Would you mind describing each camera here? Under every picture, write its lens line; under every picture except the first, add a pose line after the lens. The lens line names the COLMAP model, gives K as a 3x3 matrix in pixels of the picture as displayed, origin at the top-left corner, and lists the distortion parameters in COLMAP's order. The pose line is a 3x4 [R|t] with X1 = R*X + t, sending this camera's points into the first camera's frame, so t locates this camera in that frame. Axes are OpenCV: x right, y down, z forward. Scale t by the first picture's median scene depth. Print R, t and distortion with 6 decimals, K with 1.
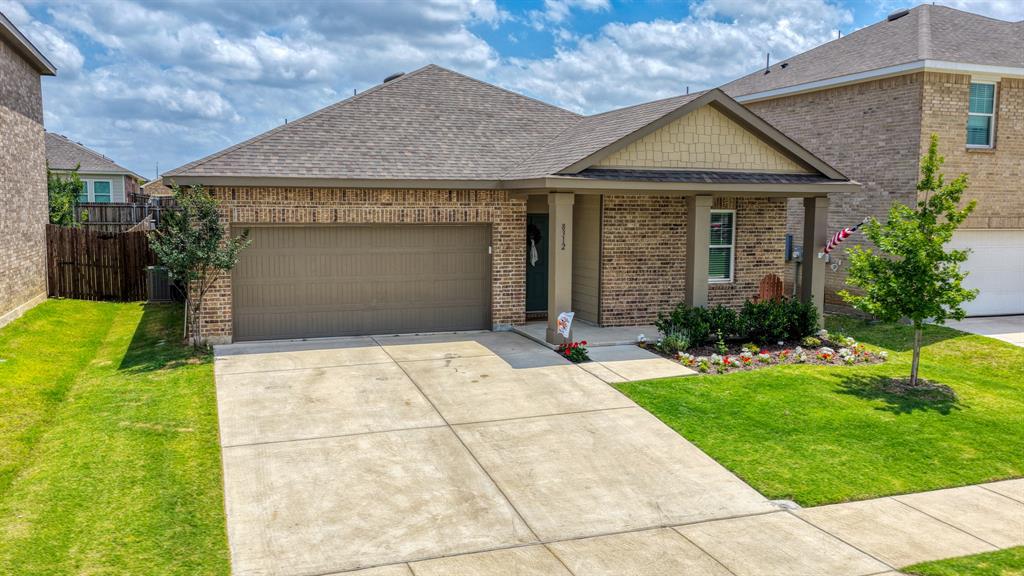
lens RADIAL K [[868.1, 0, 516.9], [0, 868.1, 285.2], [0, 0, 1]] dist [-0.000505, 0.004207]
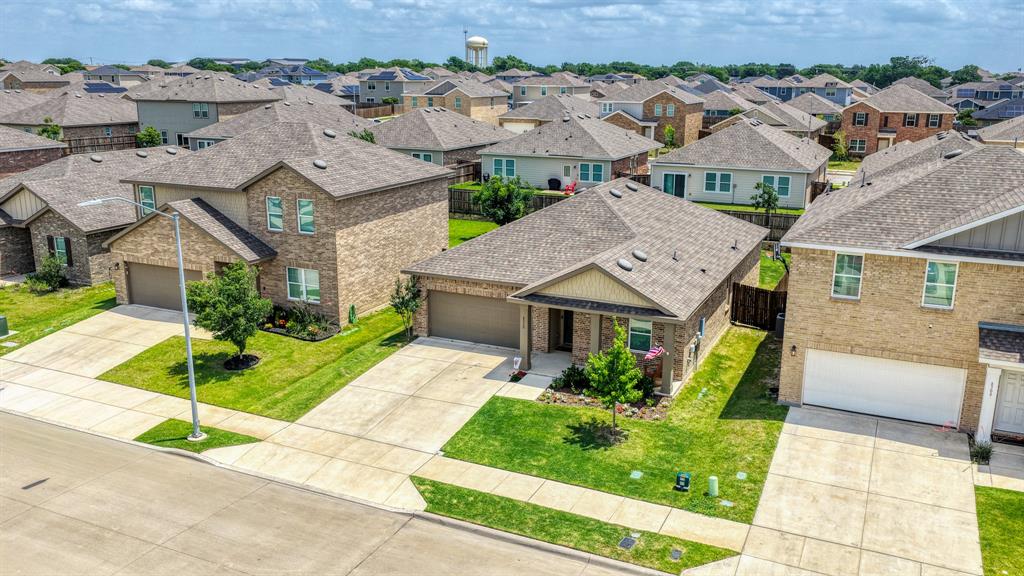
lens RADIAL K [[868.1, 0, 505.8], [0, 868.1, 289.3], [0, 0, 1]] dist [-0.000505, 0.004207]
pose [[0.701185, 0.175288, -0.691096, 1.423721], [-0.068031, 0.981333, 0.179880, -0.495624], [0.709726, -0.079113, 0.700021, -0.507237]]
